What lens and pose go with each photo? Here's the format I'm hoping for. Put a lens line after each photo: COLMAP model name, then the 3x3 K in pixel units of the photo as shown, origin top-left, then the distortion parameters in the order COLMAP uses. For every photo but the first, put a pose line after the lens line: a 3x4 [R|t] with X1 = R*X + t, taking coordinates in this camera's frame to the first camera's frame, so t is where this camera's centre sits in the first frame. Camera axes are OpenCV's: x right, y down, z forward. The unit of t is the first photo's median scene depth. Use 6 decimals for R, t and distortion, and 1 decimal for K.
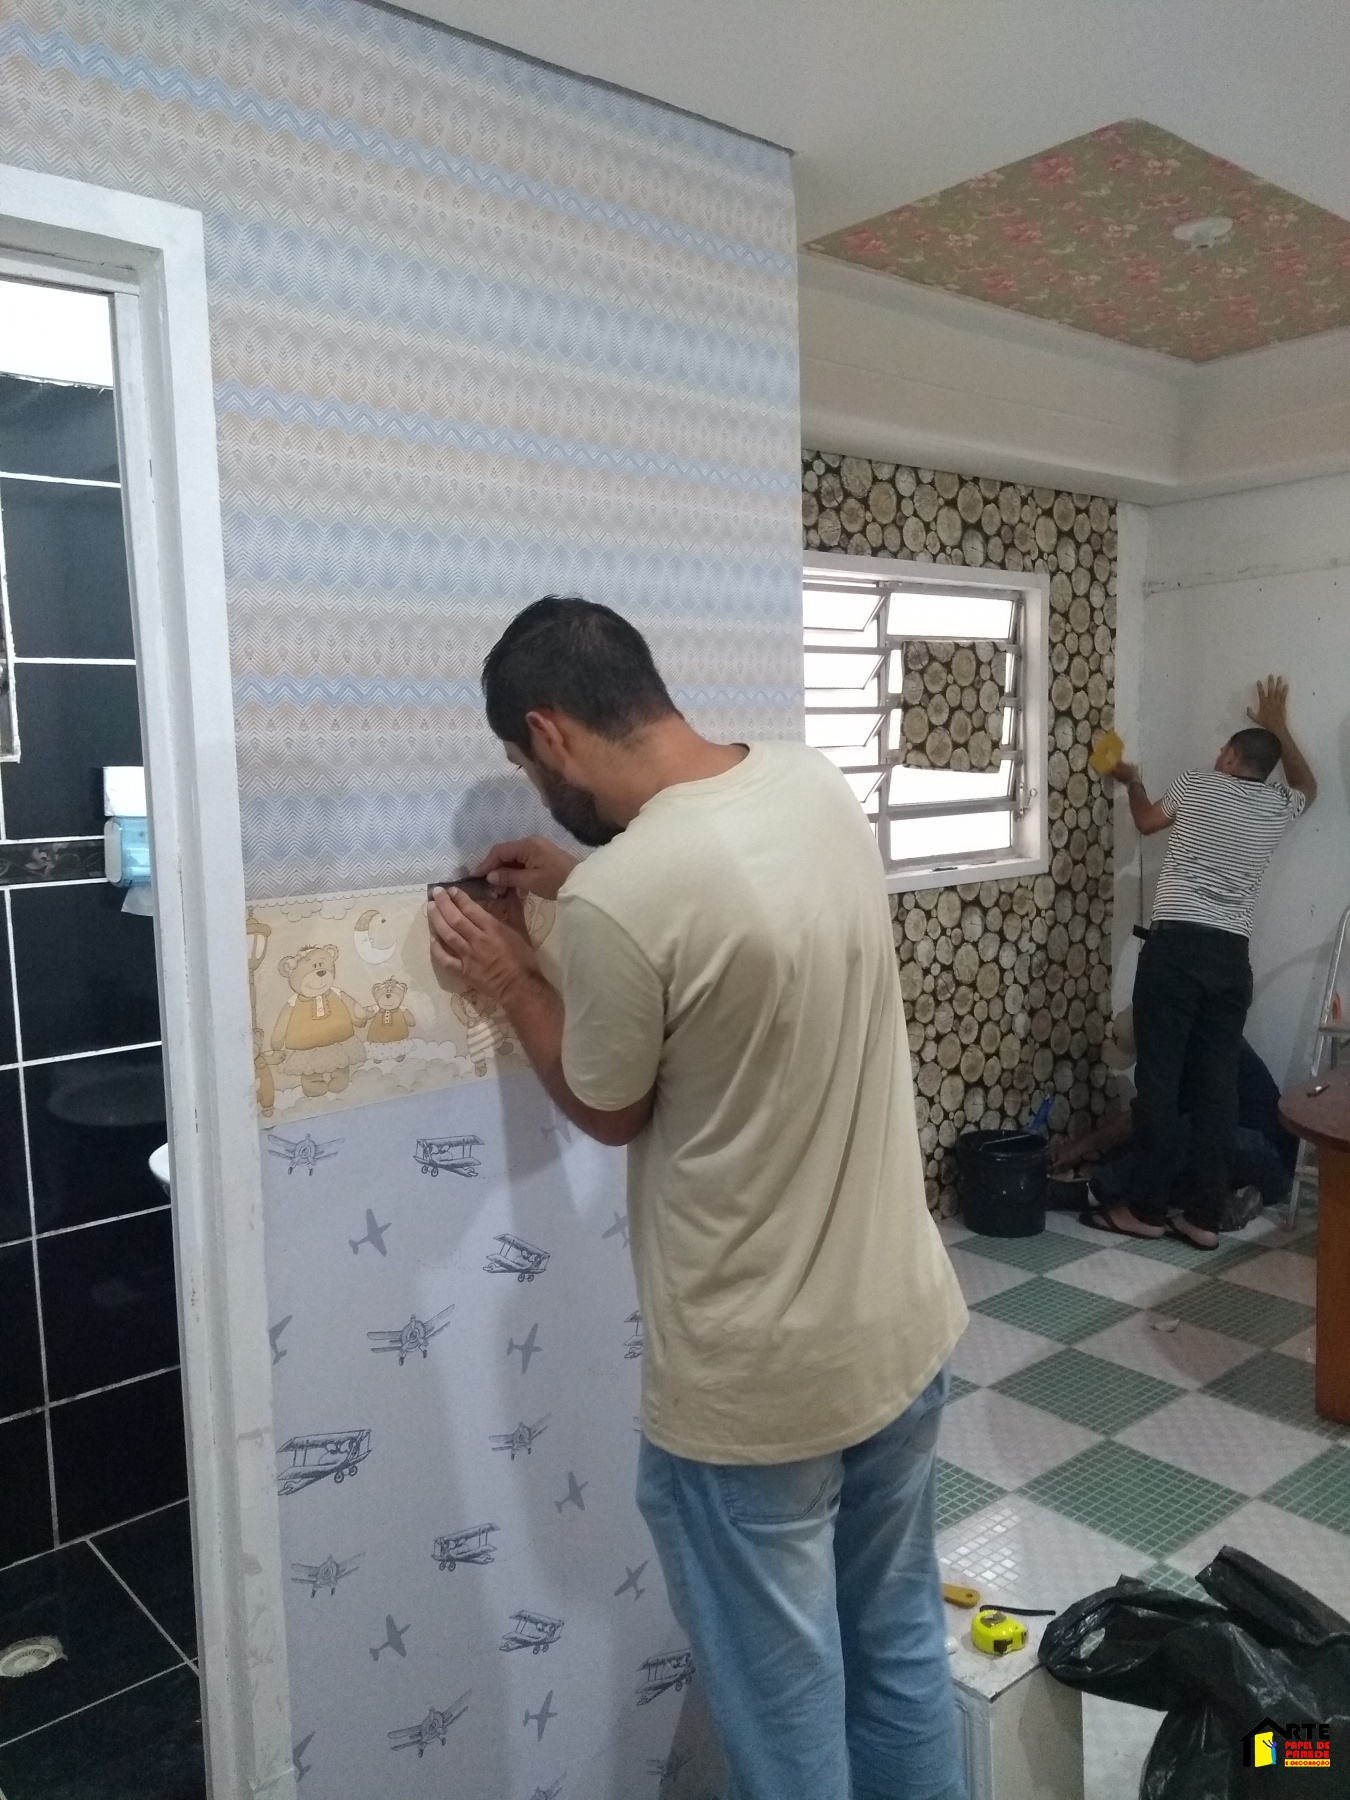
lens RADIAL K [[1415.6, 0, 670.0], [0, 1415.6, 935.1], [0, 0, 1]] dist [0.126152, -0.251877]
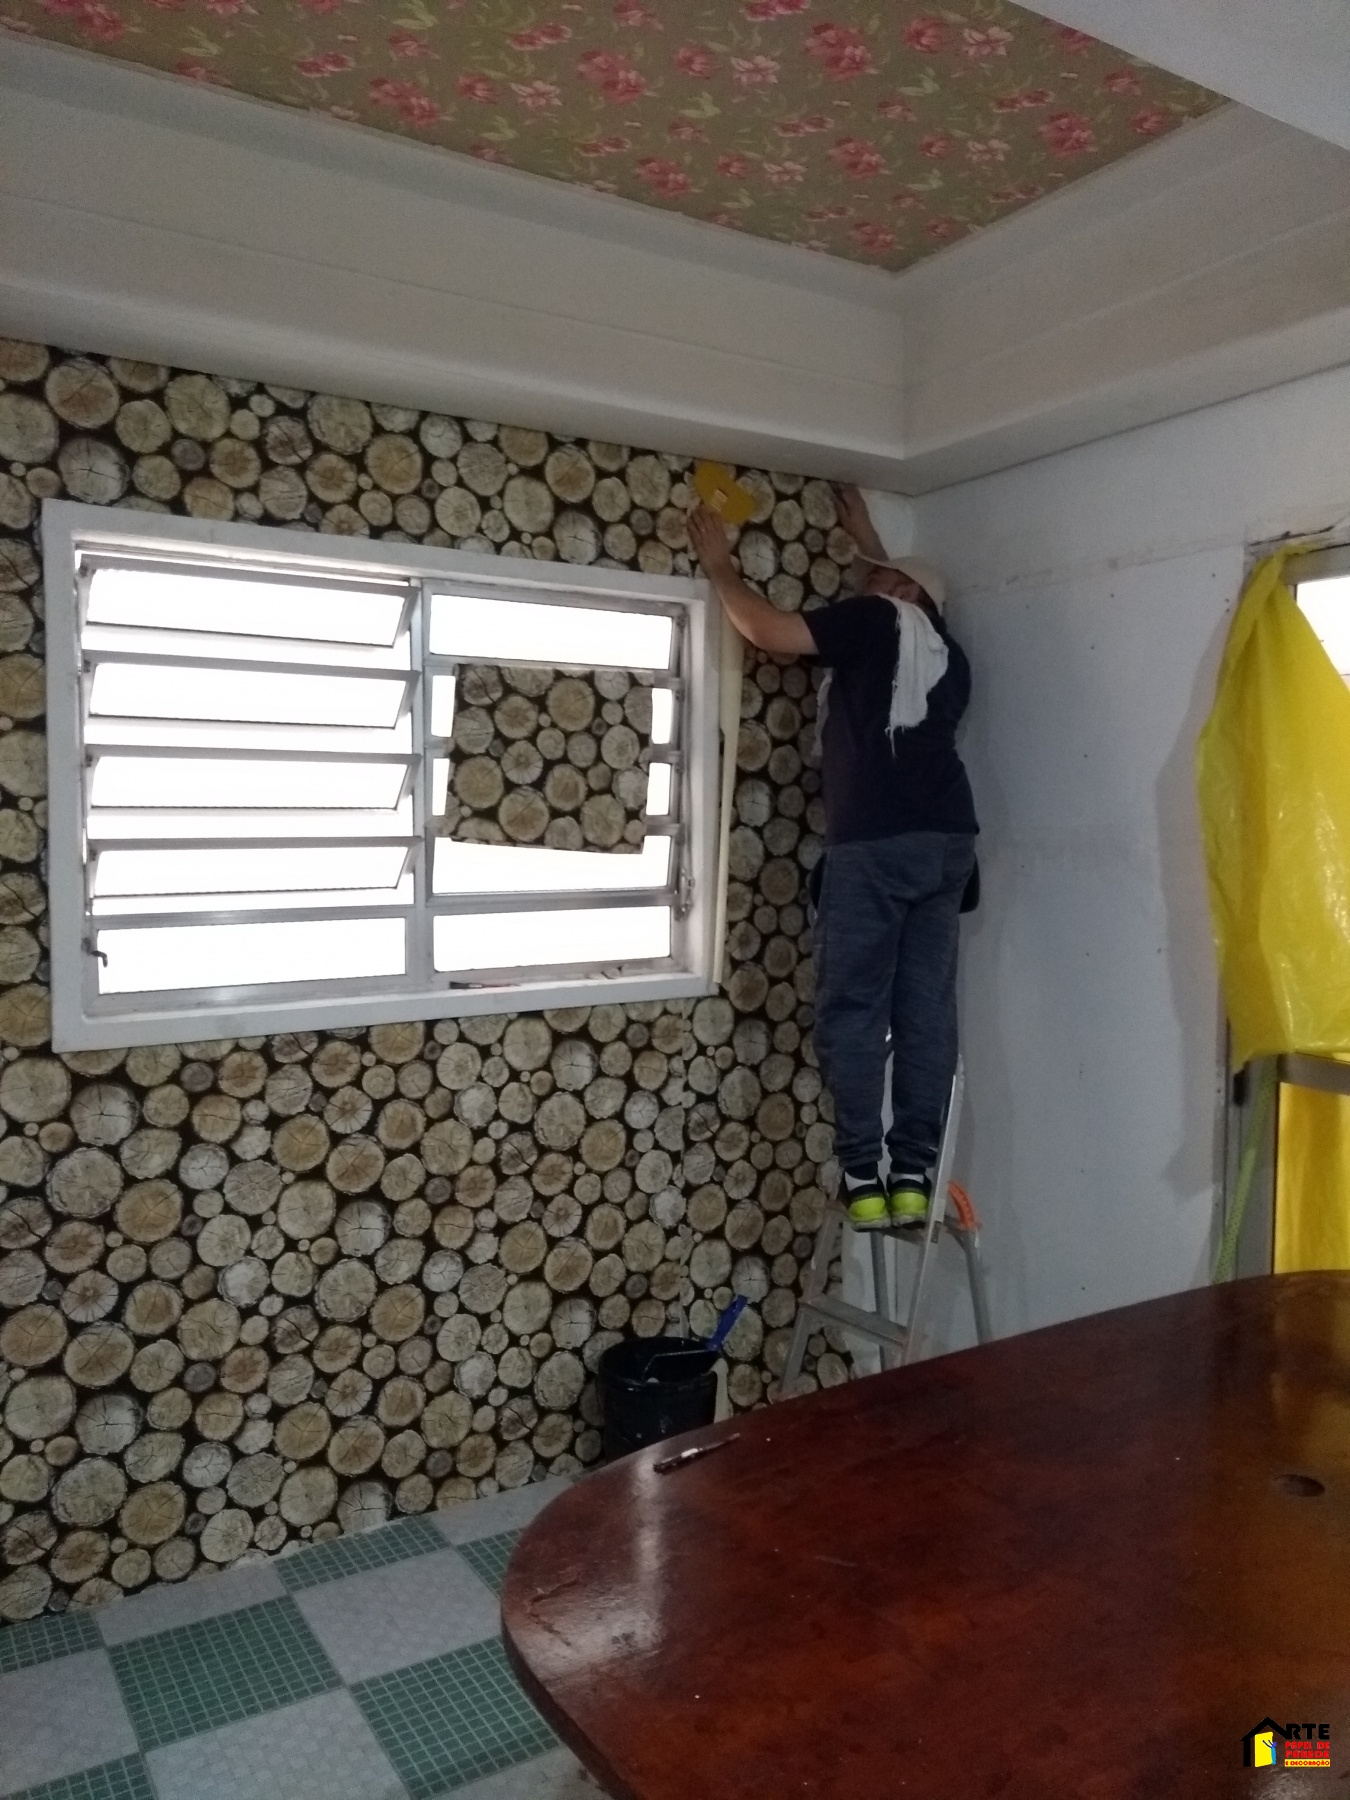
lens RADIAL K [[1415.6, 0, 670.0], [0, 1415.6, 935.1], [0, 0, 1]] dist [0.126152, -0.251877]
pose [[0.990552, 0.040129, -0.131138, 0.356662], [-0.045680, 0.998171, -0.039597, -0.047514], [0.129310, 0.045213, 0.990573, 0.311993]]
